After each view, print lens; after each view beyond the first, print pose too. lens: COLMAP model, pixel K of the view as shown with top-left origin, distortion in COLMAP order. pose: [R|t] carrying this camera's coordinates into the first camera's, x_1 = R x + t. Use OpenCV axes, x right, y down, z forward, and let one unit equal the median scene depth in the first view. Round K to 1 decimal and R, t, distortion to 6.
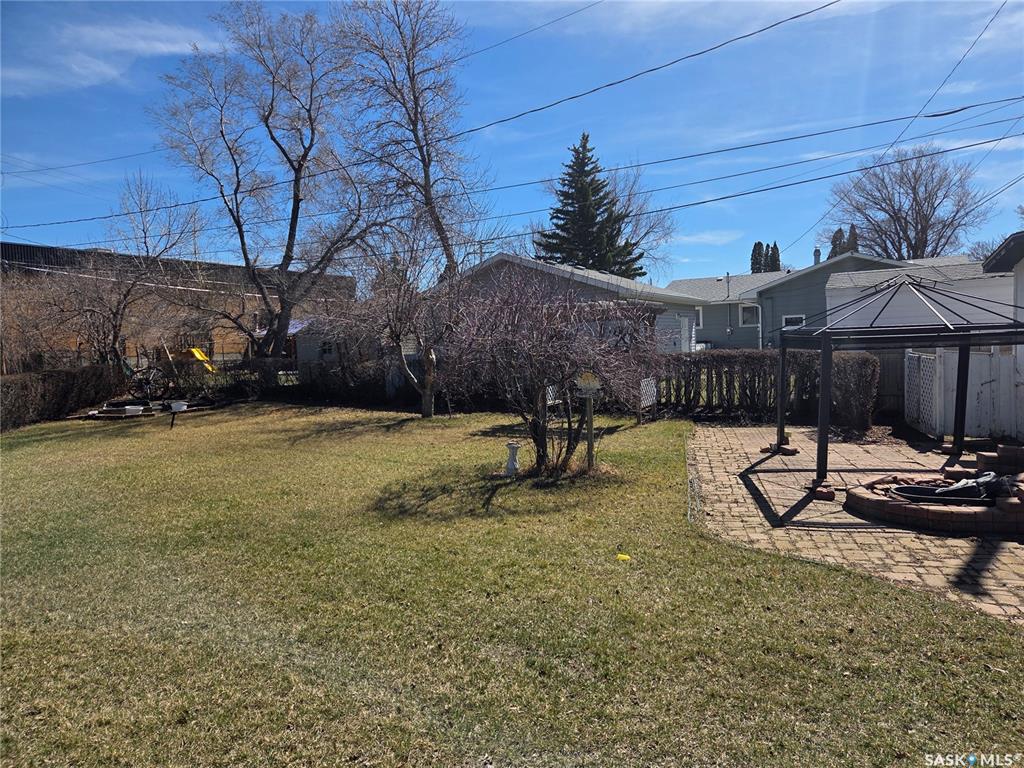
lens RADIAL K [[668.5, 0, 512.2], [0, 668.5, 371.4], [0, 0, 1]] dist [0.054867, -0.050709]
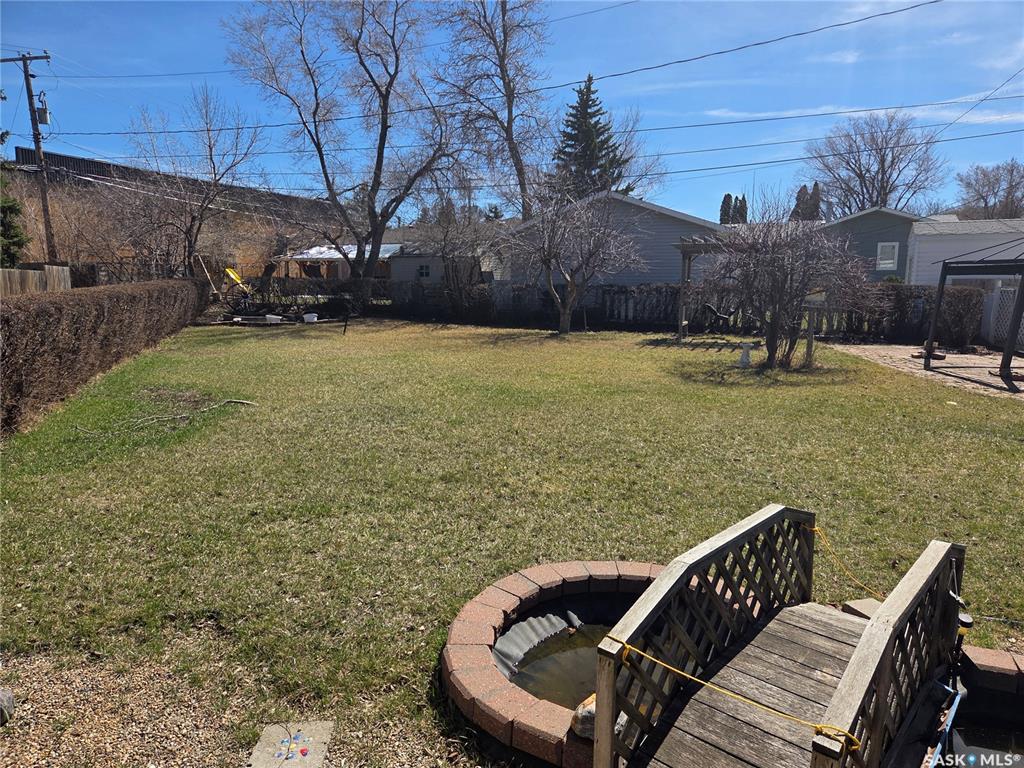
lens RADIAL K [[668.5, 0, 512.2], [0, 668.5, 371.4], [0, 0, 1]] dist [0.054867, -0.050709]
pose [[0.994145, 0.029305, 0.104002, -0.198360], [-0.037952, 0.995896, 0.082165, 0.025957], [-0.101168, -0.085631, 0.991177, -0.073489]]
